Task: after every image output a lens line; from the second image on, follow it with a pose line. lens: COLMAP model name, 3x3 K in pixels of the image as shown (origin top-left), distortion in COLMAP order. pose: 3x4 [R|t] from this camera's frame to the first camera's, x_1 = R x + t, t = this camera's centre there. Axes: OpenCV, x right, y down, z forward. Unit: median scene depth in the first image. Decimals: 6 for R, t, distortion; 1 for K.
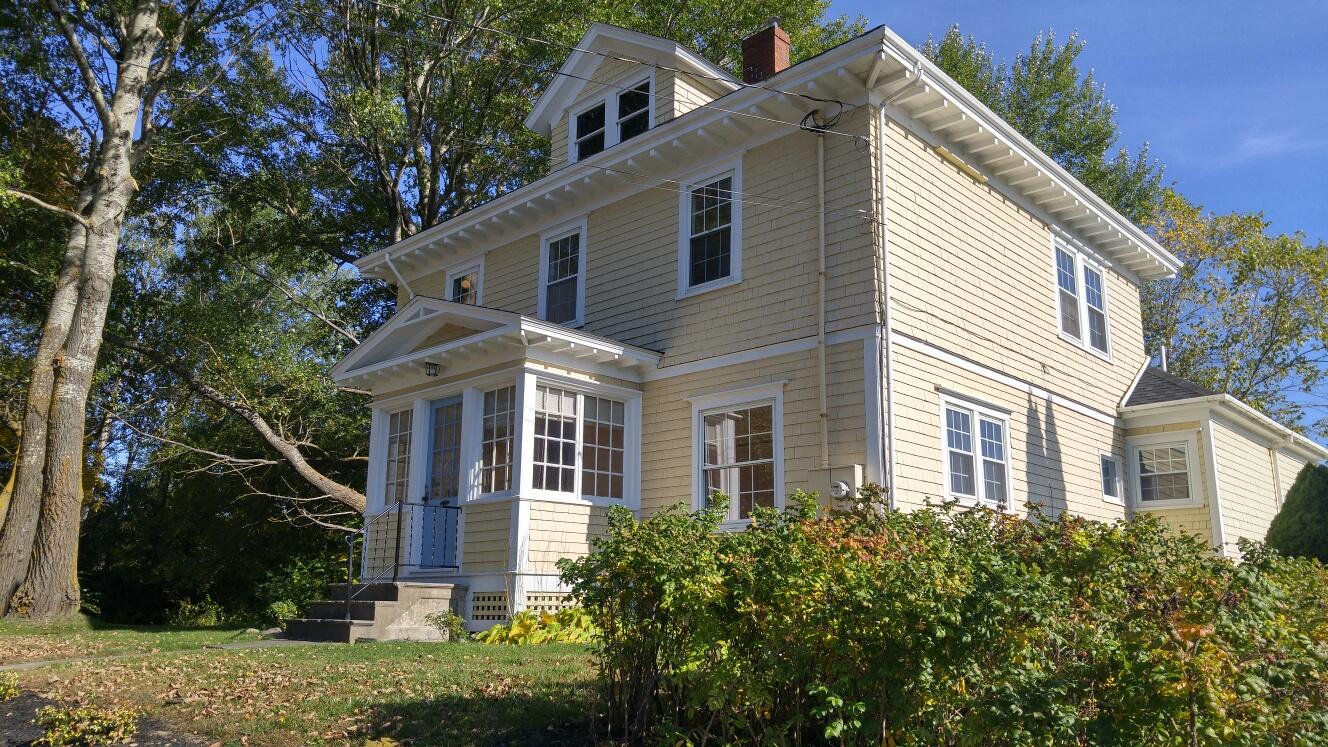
lens RADIAL K [[1006.3, 0, 659.3], [0, 1006.3, 381.2], [0, 0, 1]] dist [0.039115, 0.001615]
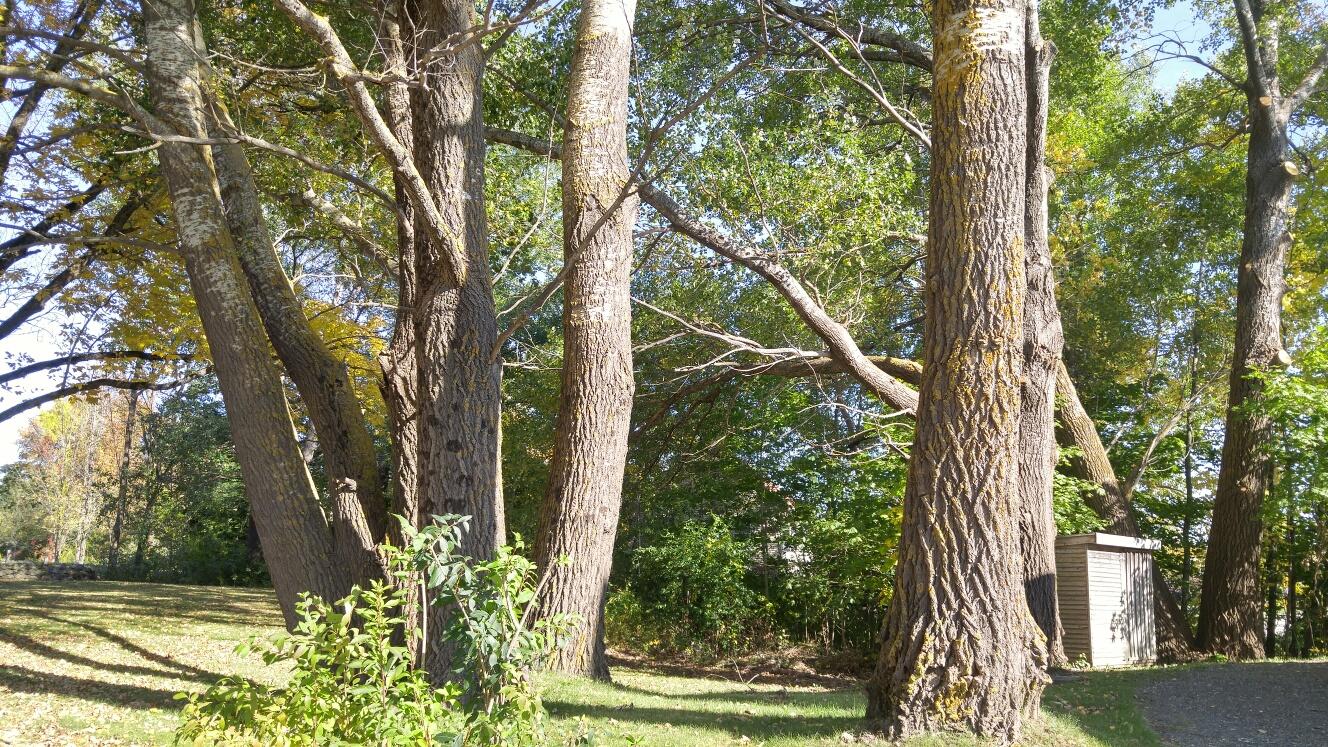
lens RADIAL K [[1006.3, 0, 659.3], [0, 1006.3, 381.2], [0, 0, 1]] dist [0.039115, 0.001615]
pose [[0.995104, -0.014395, -0.097779, -0.552901], [0.019719, 0.998362, 0.053704, 0.085009], [0.096846, -0.055369, 0.993758, 0.557943]]
